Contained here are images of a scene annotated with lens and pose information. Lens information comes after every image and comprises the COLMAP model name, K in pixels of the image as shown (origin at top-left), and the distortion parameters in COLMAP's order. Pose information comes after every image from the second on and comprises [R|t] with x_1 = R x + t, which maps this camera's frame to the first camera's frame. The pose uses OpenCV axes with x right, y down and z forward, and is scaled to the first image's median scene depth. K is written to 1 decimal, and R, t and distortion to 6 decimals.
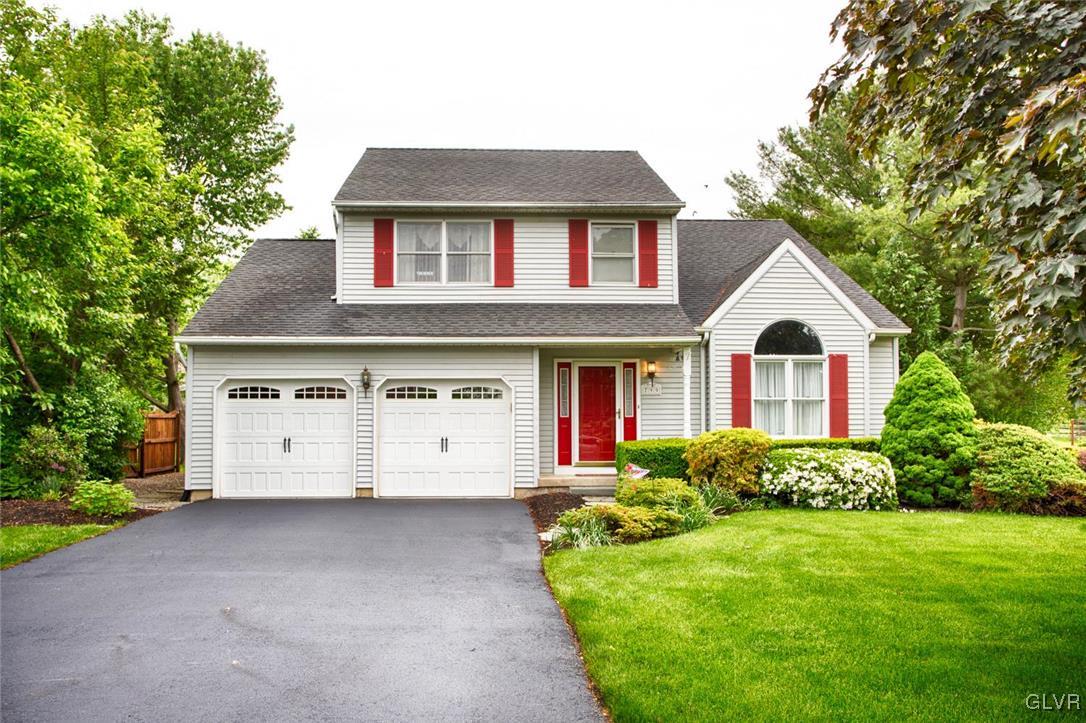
lens RADIAL K [[812.9, 0, 542.3], [0, 812.9, 395.4], [0, 0, 1]] dist [-0.025633, 0.020813]
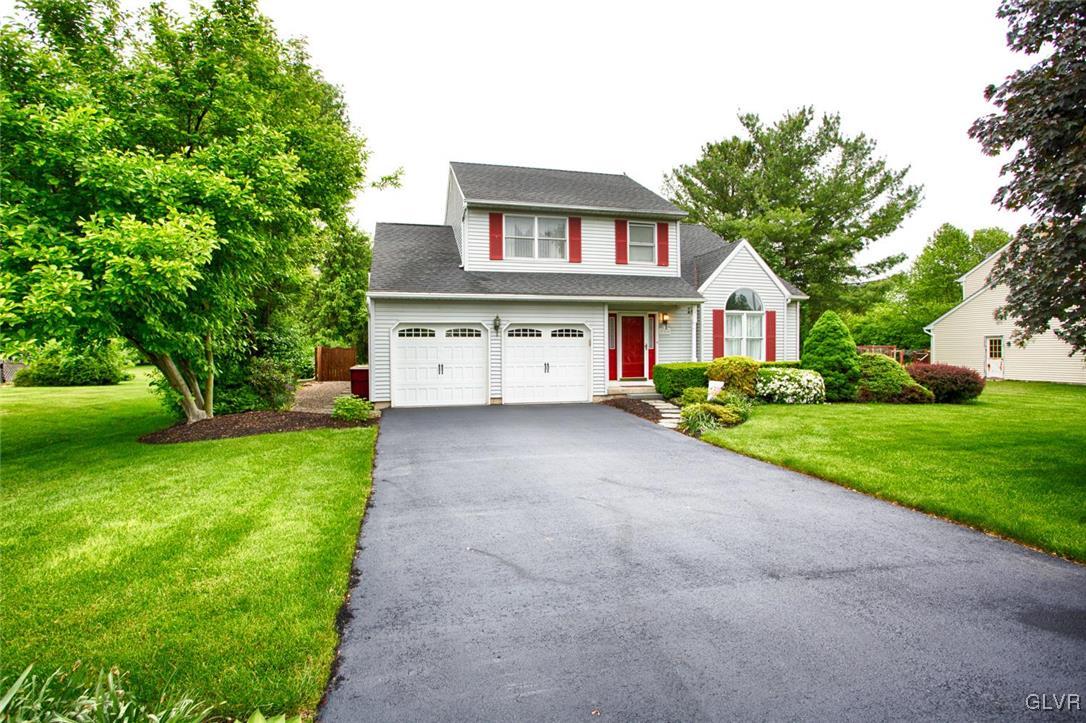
lens RADIAL K [[546.5, 0, 543.2], [0, 546.5, 359.8], [0, 0, 1]] dist [-0.067944, 0.026221]
pose [[0.977843, -0.006664, 0.209232, -0.323085], [-0.003079, 0.998927, 0.046204, -0.000348], [-0.209316, -0.045824, 0.976774, 0.020255]]
